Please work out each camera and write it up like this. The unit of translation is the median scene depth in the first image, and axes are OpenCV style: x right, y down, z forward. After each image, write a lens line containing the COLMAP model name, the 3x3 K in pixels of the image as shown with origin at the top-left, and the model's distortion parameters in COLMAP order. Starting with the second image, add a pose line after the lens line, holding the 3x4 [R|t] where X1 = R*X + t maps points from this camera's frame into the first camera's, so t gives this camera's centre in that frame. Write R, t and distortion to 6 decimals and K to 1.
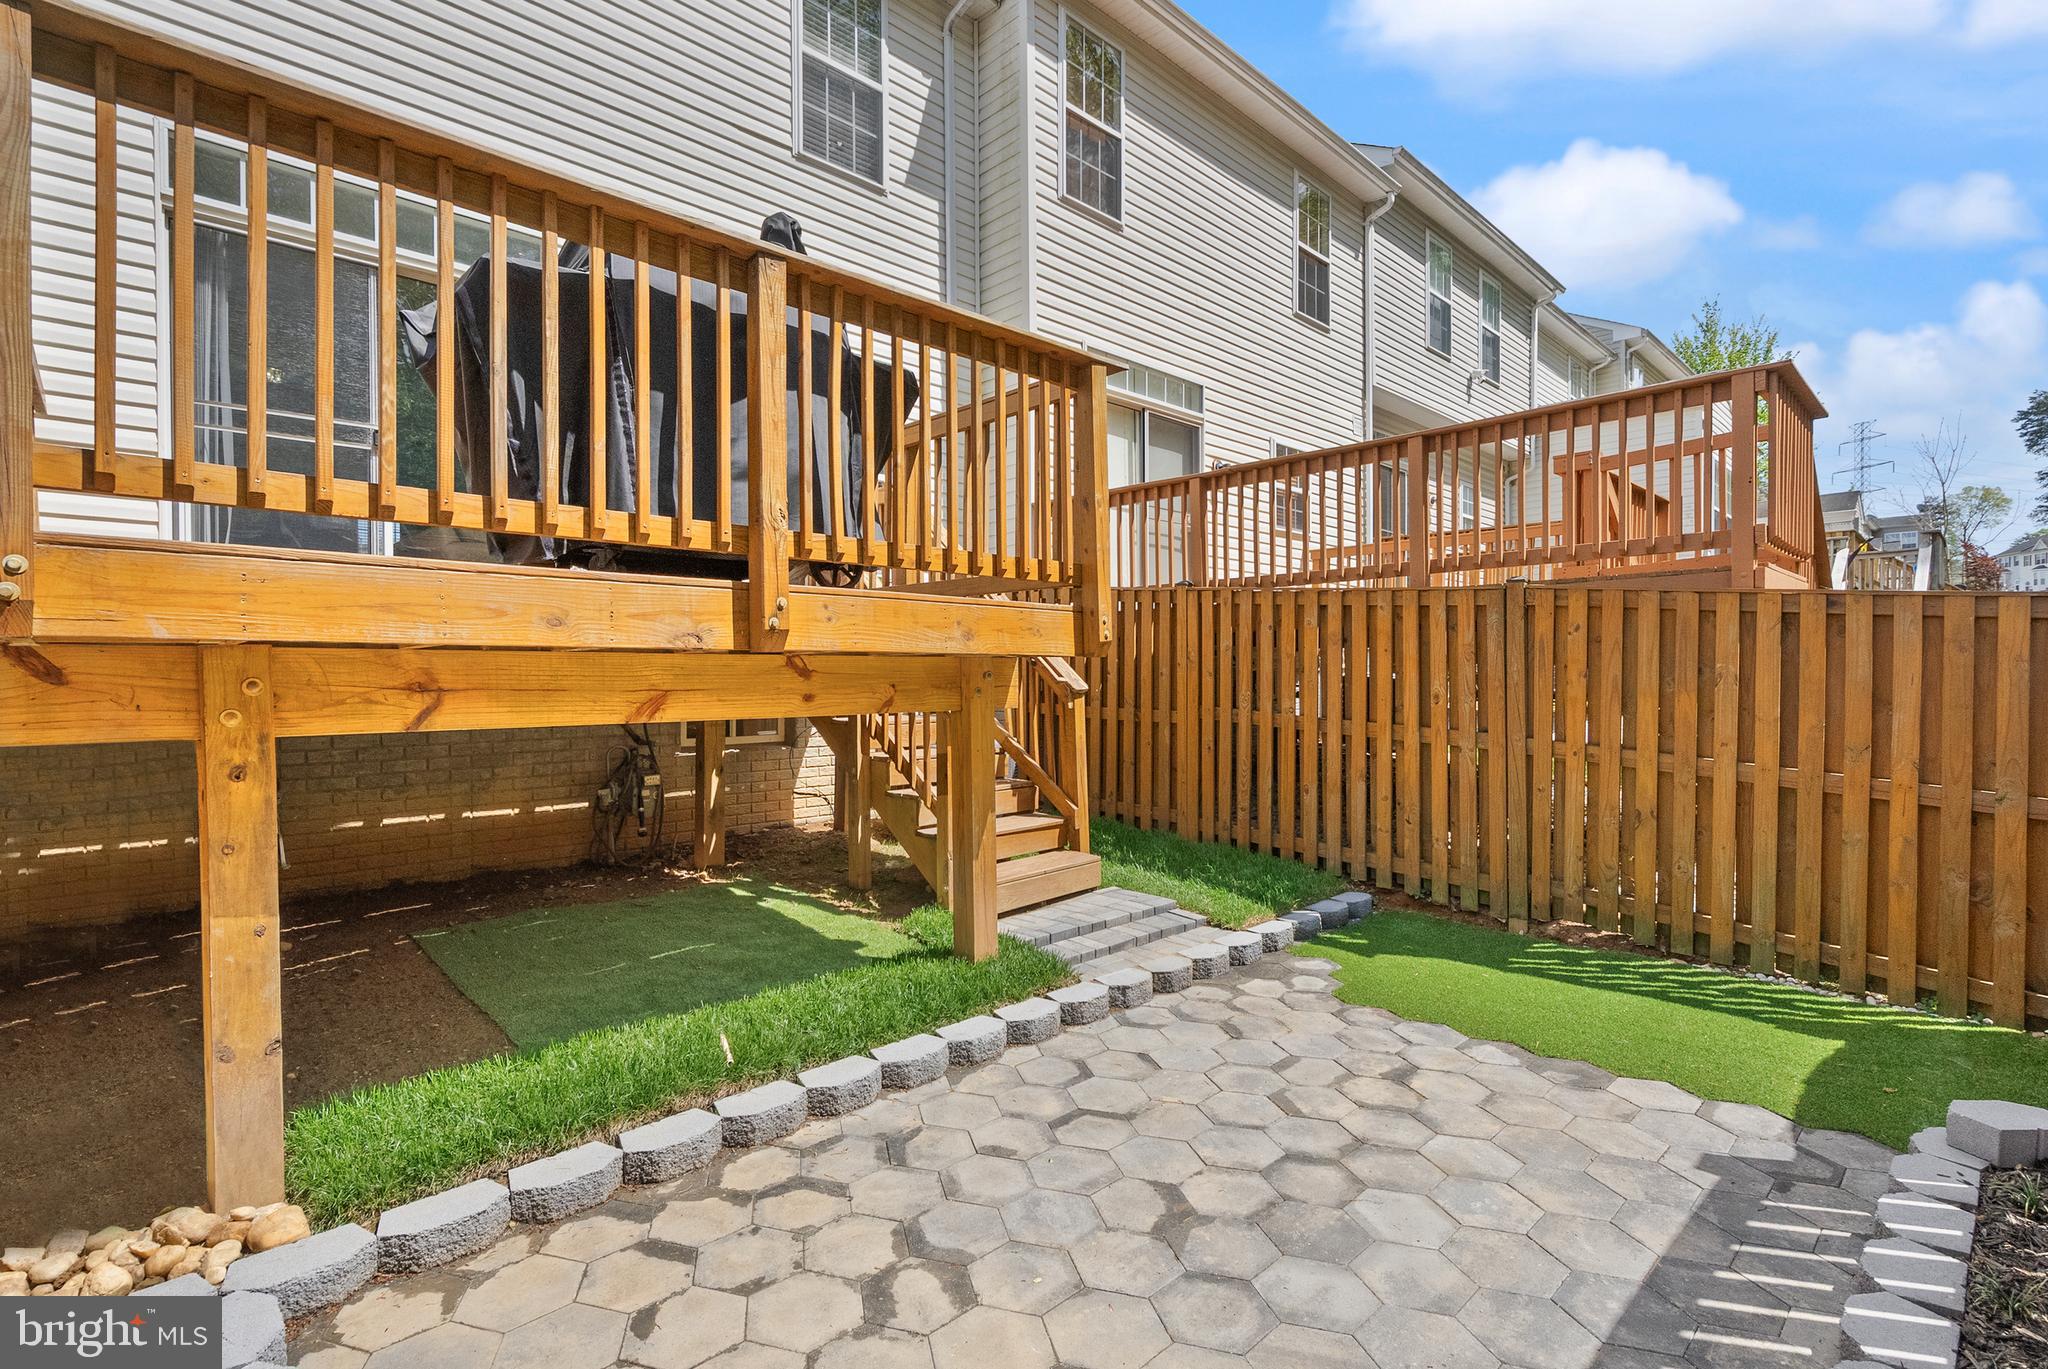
lens RADIAL K [[968.5, 0, 1003.3], [0, 968.5, 680.9], [0, 0, 1]] dist [-0.005369, 0.000397]
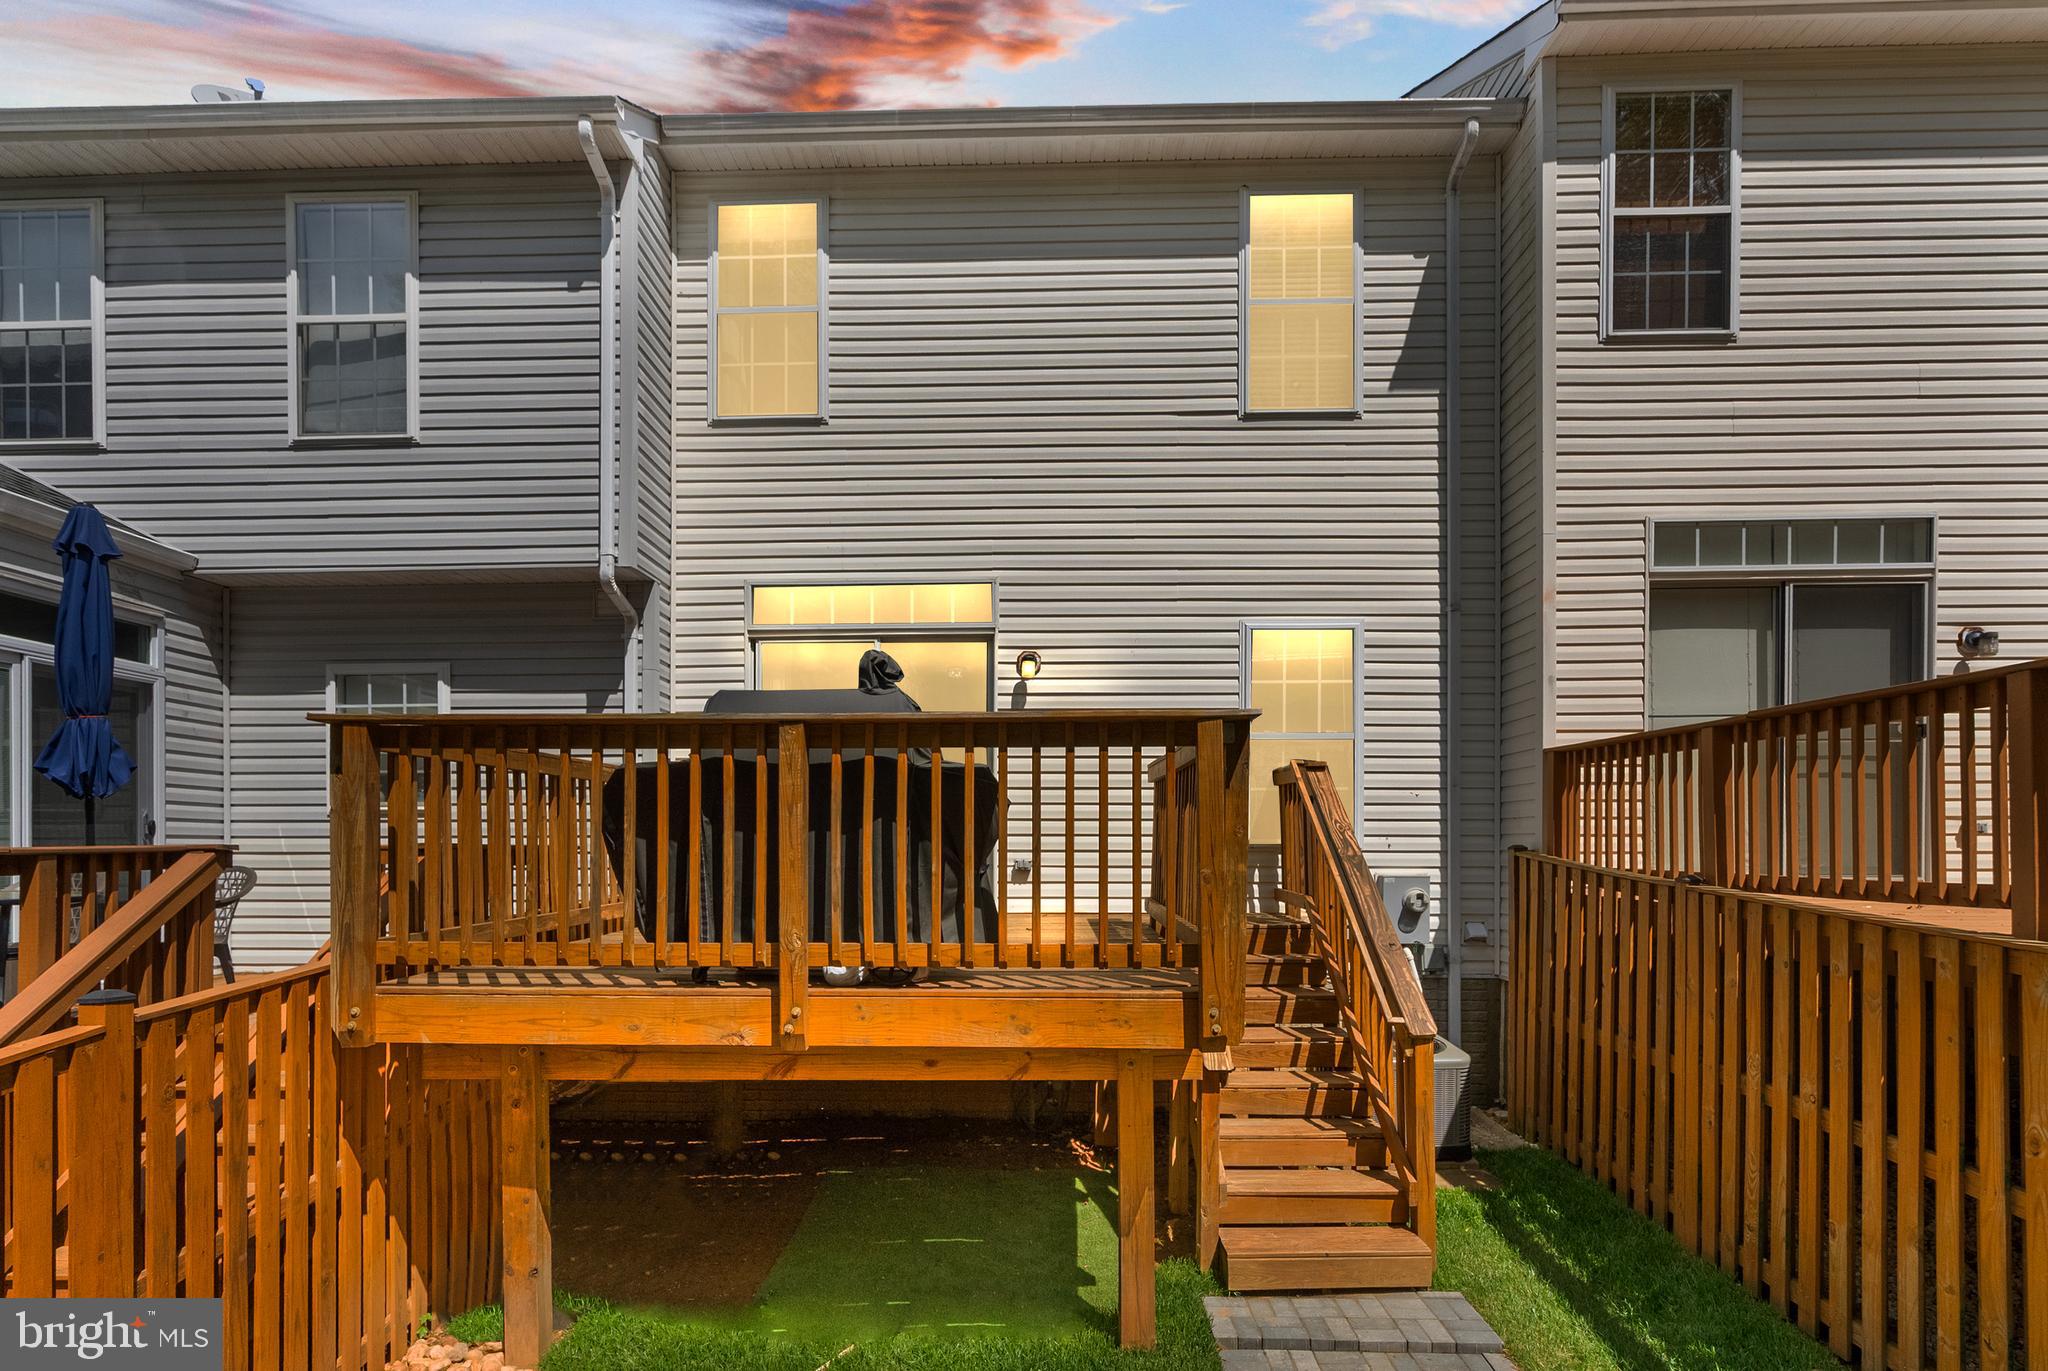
lens RADIAL K [[1011.0, 0, 1013.4], [0, 1011.0, 837.4], [0, 0, 1]] dist [-0.000742, -0.000769]
pose [[0.699538, 0.003160, -0.714588, 0.500231], [-0.004361, 0.999990, 0.000153, -0.174700], [0.714582, 0.003009, 0.699545, 0.185733]]
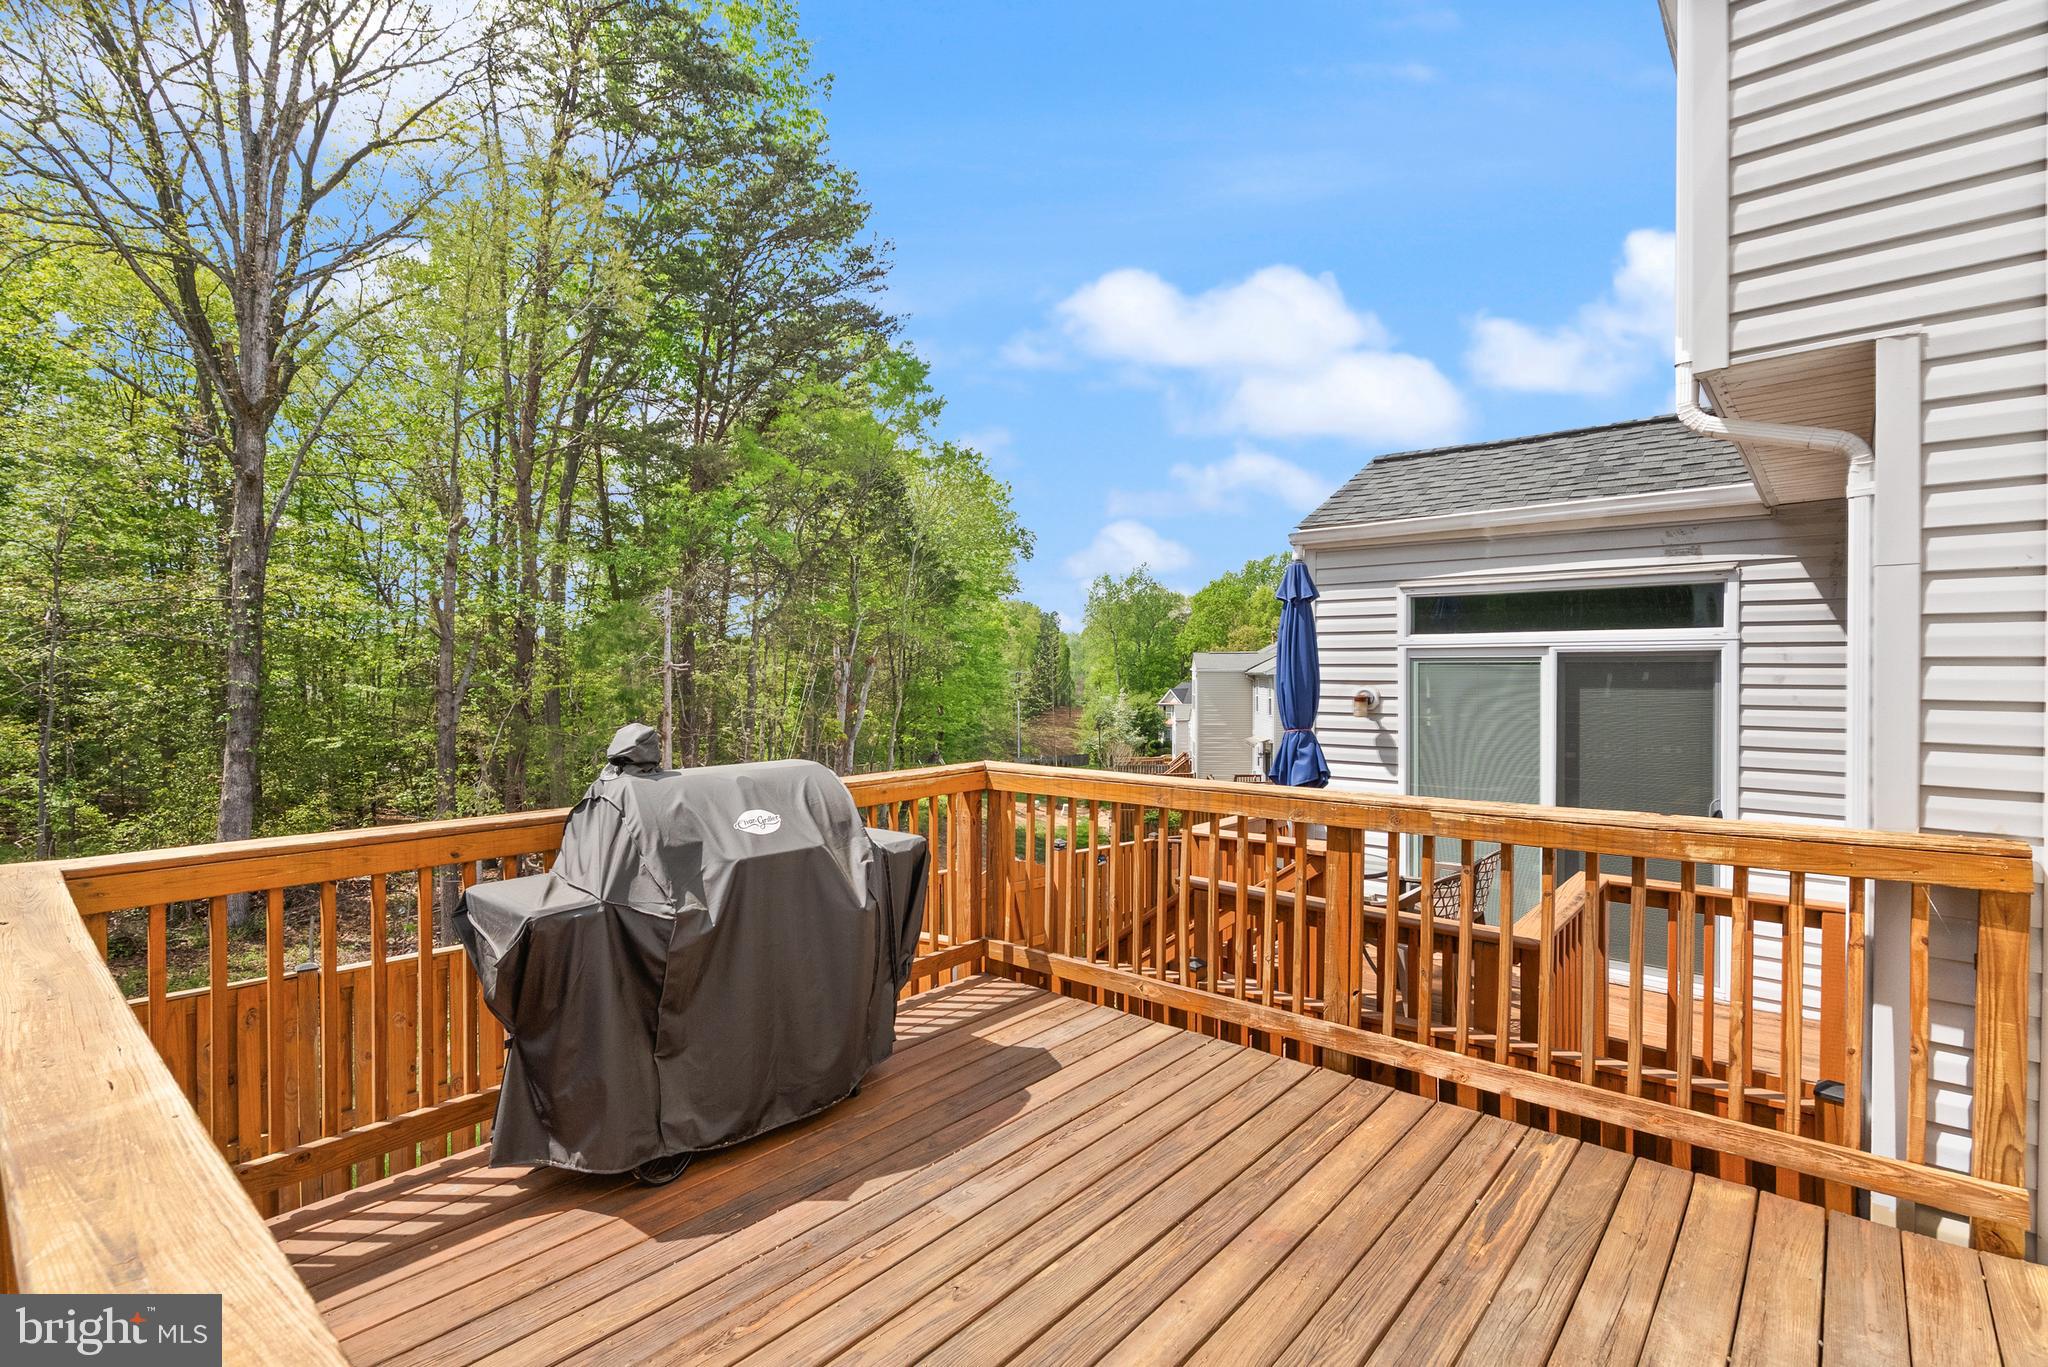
lens RADIAL K [[958.0, 0, 1026.4], [0, 958.0, 661.9], [0, 0, 1]] dist [-0.000513, 0.000190]
pose [[-0.995525, 0.005464, -0.094339, -0.359906], [0.006507, 0.999921, -0.010747, -0.350505], [0.094273, -0.011312, -0.995482, 1.301014]]
